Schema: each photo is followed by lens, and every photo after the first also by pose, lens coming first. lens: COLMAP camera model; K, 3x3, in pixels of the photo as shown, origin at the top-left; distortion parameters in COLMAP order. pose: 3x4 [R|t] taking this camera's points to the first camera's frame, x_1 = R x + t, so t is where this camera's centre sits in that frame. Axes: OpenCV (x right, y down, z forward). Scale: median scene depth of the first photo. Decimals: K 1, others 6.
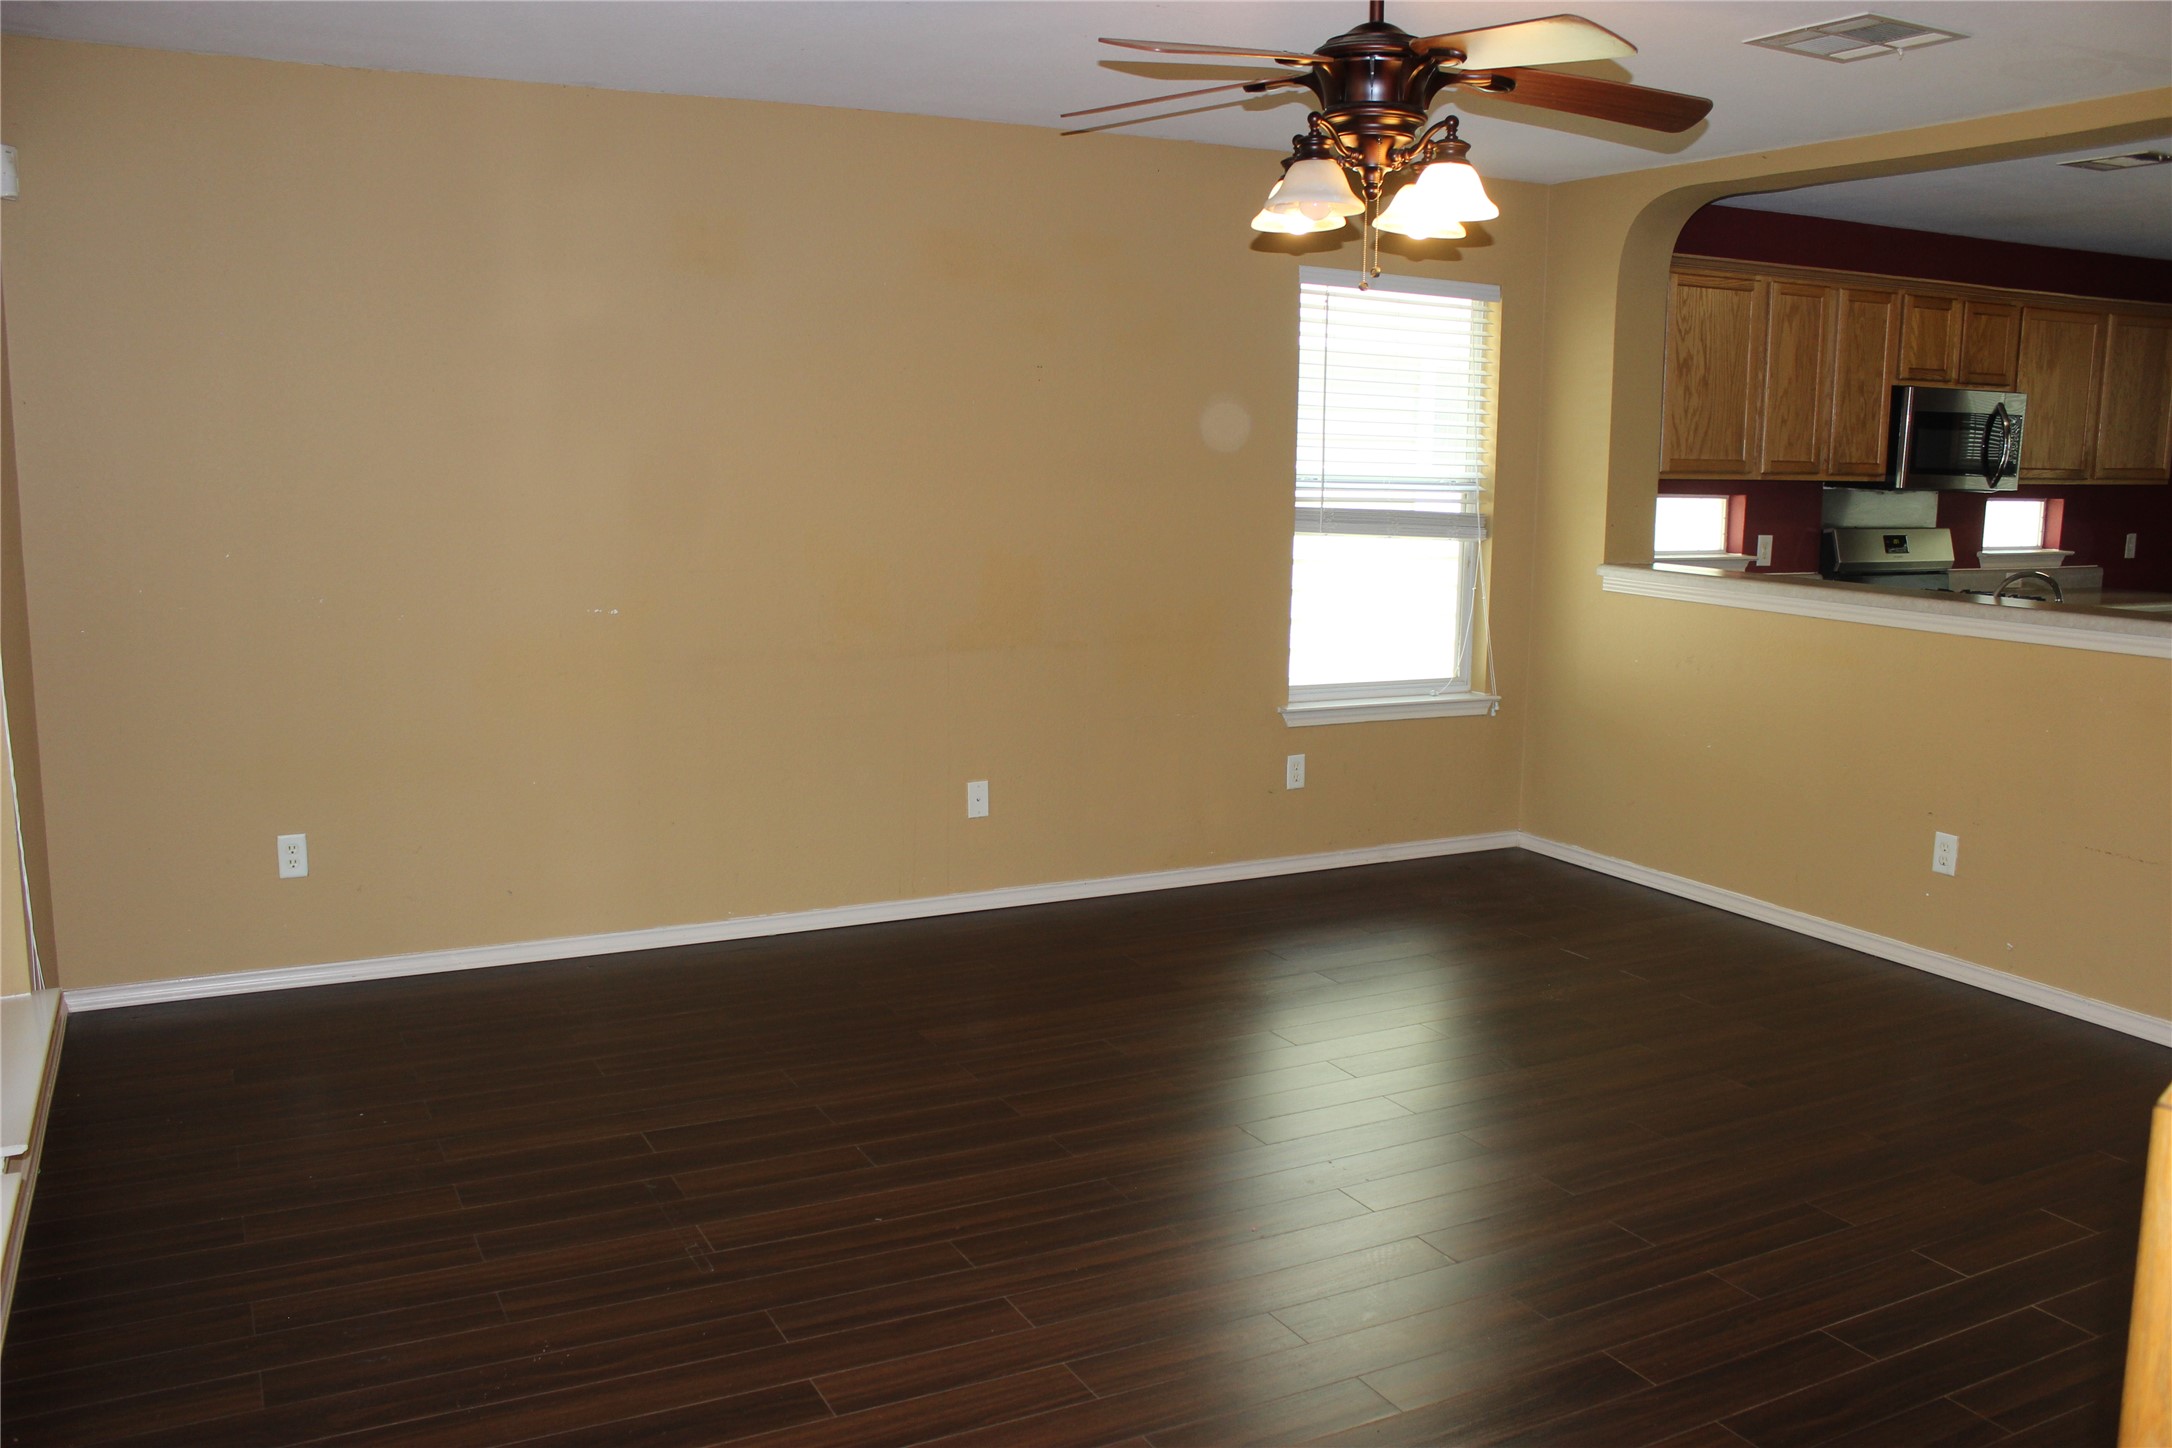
lens RADIAL K [[1837.2, 0, 1086.0], [0, 1837.2, 724.0], [0, 0, 1]] dist [-0.174671, 0.156882]
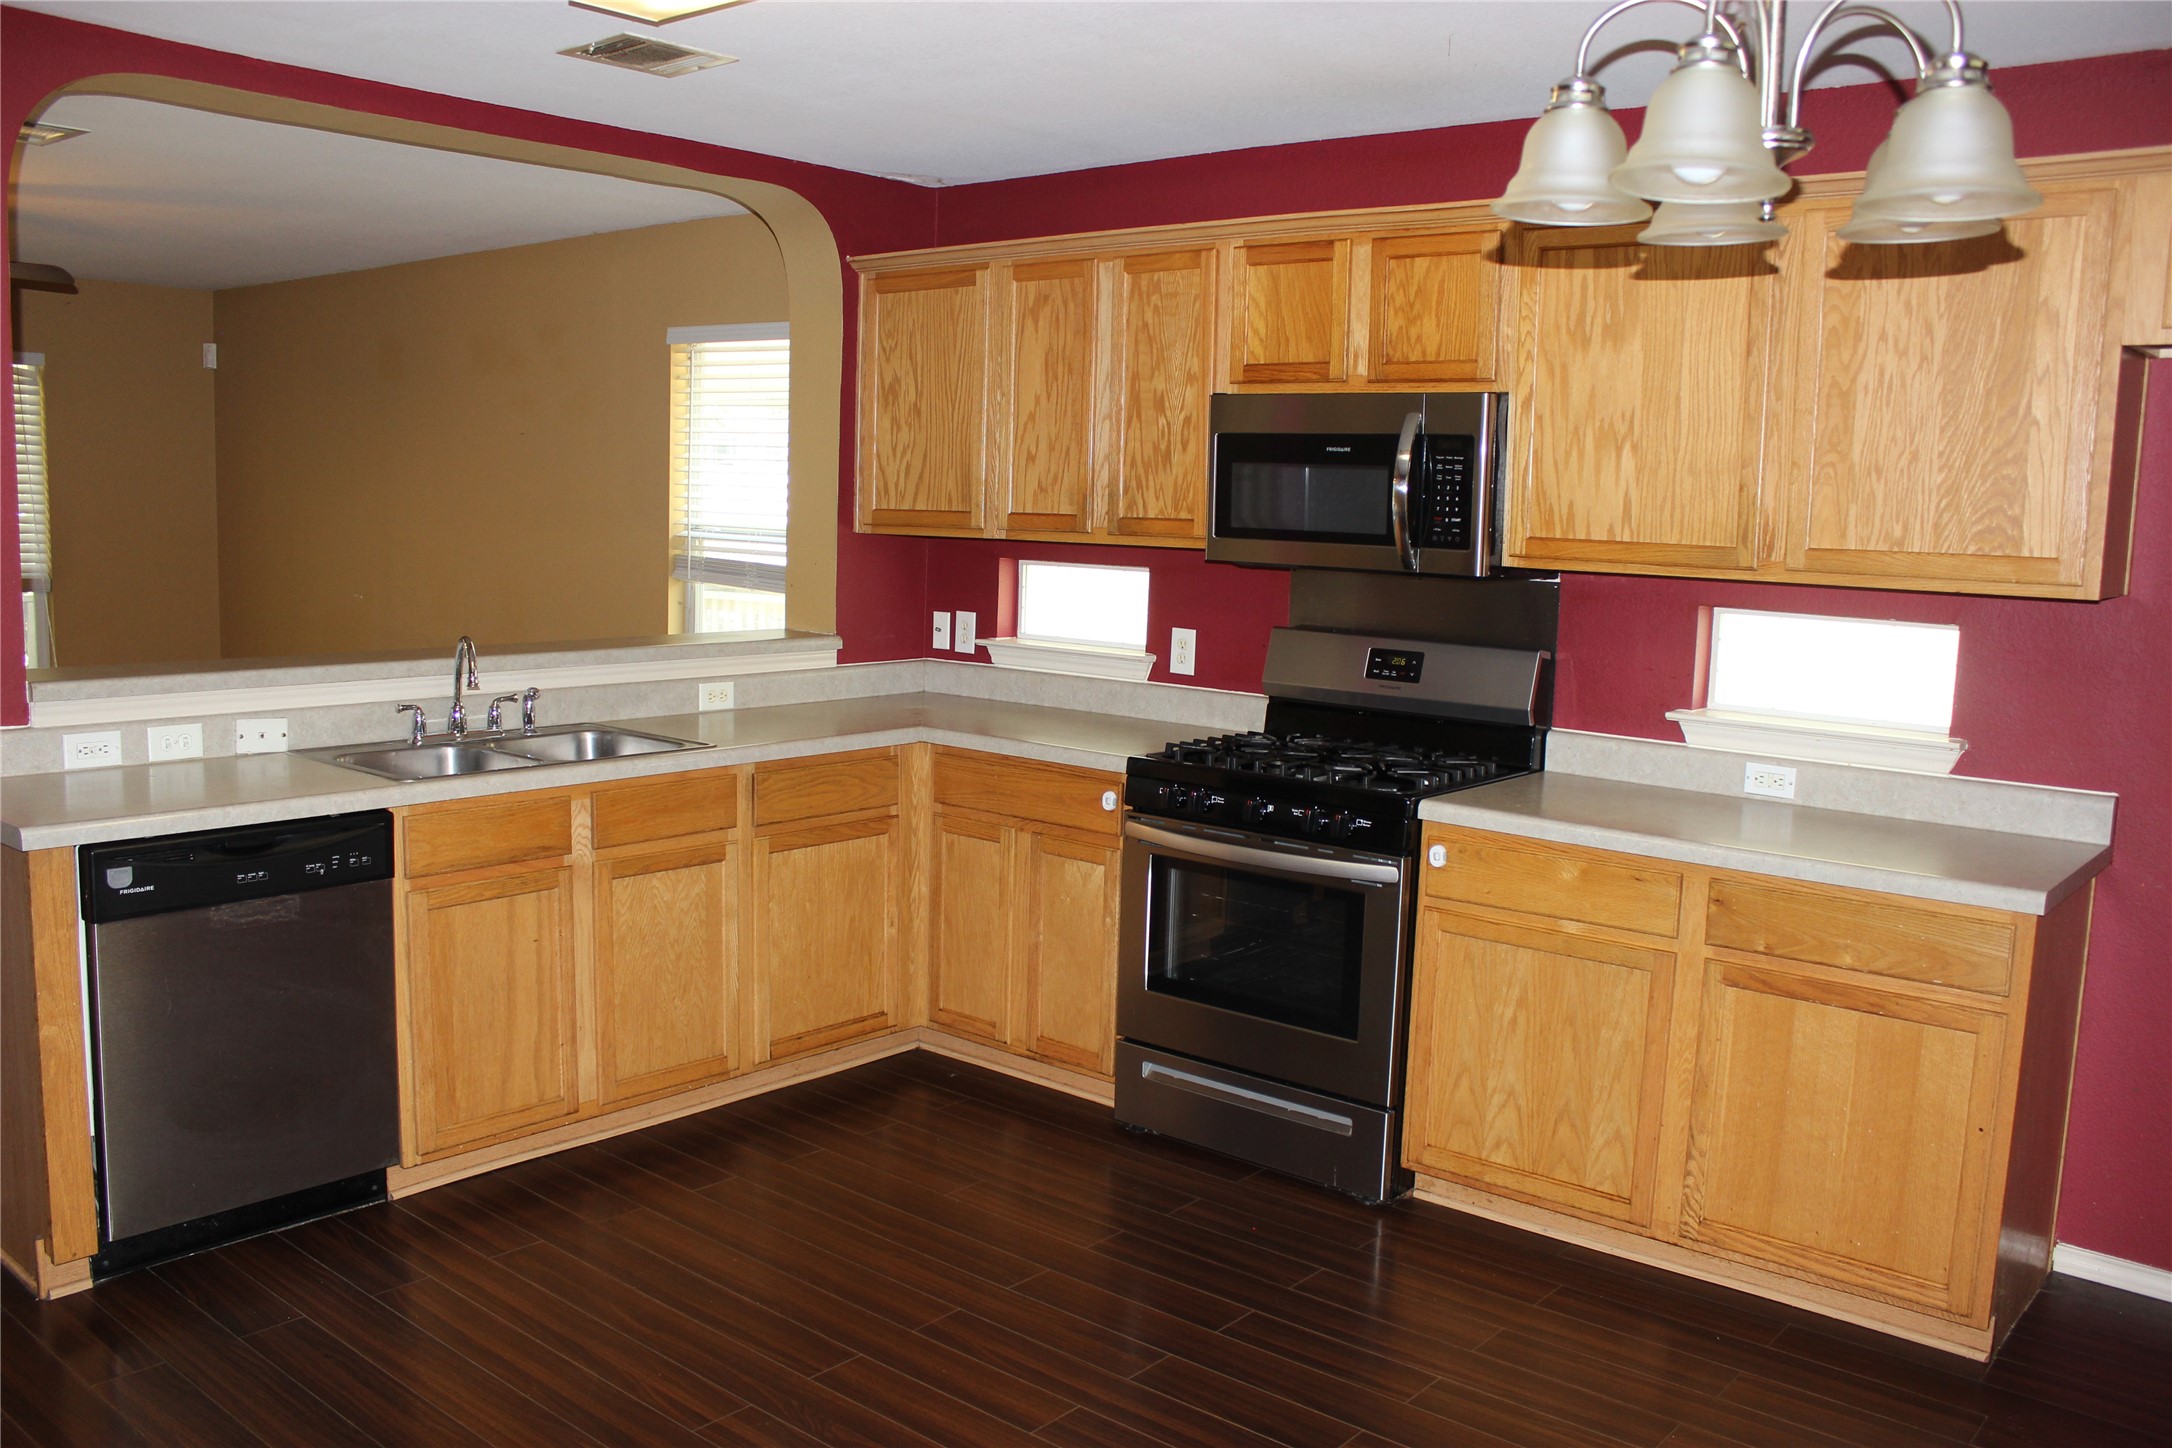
lens RADIAL K [[1837.2, 0, 1086.0], [0, 1837.2, 724.0], [0, 0, 1]] dist [-0.174671, 0.156882]
pose [[0.367364, 0.112855, -0.923205, 1.106803], [-0.169439, 0.984121, 0.052878, -0.110338], [0.914513, 0.137002, 0.380653, 0.778682]]
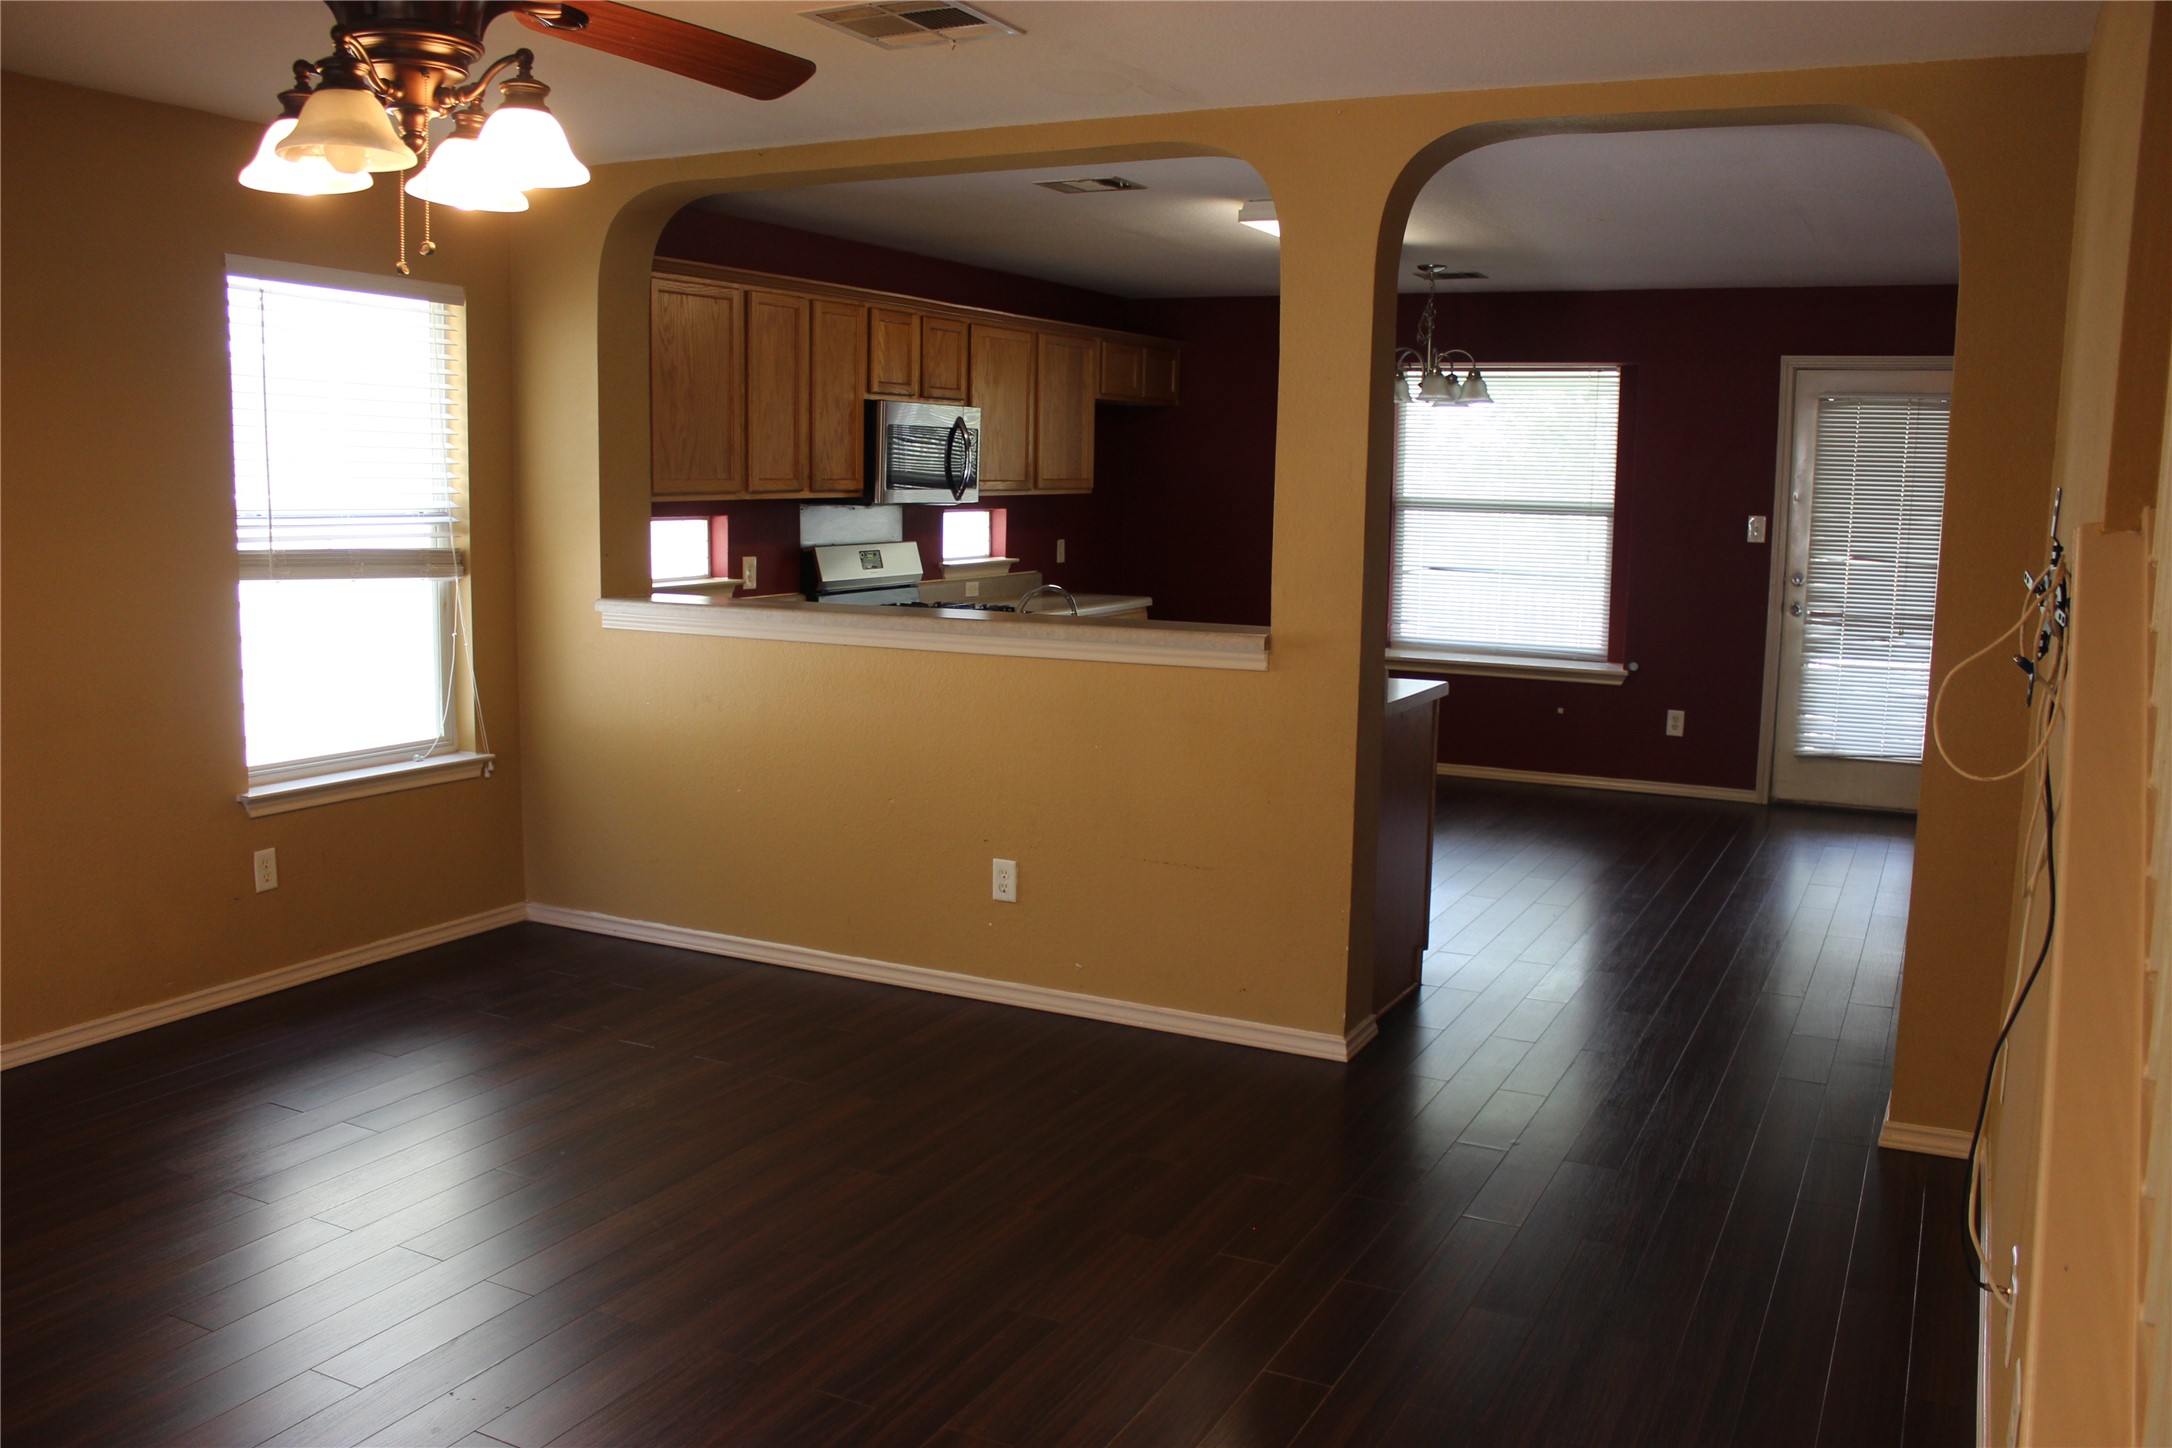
lens RADIAL K [[1798.5, 0, 1086.0], [0, 1798.5, 724.0], [0, 0, 1]] dist [-0.158007, 0.143257]
pose [[0.815301, -0.082013, 0.573200, -0.028617], [0.085935, 0.996094, 0.020289, -0.022636], [-0.572625, 0.032717, 0.819164, 0.134910]]
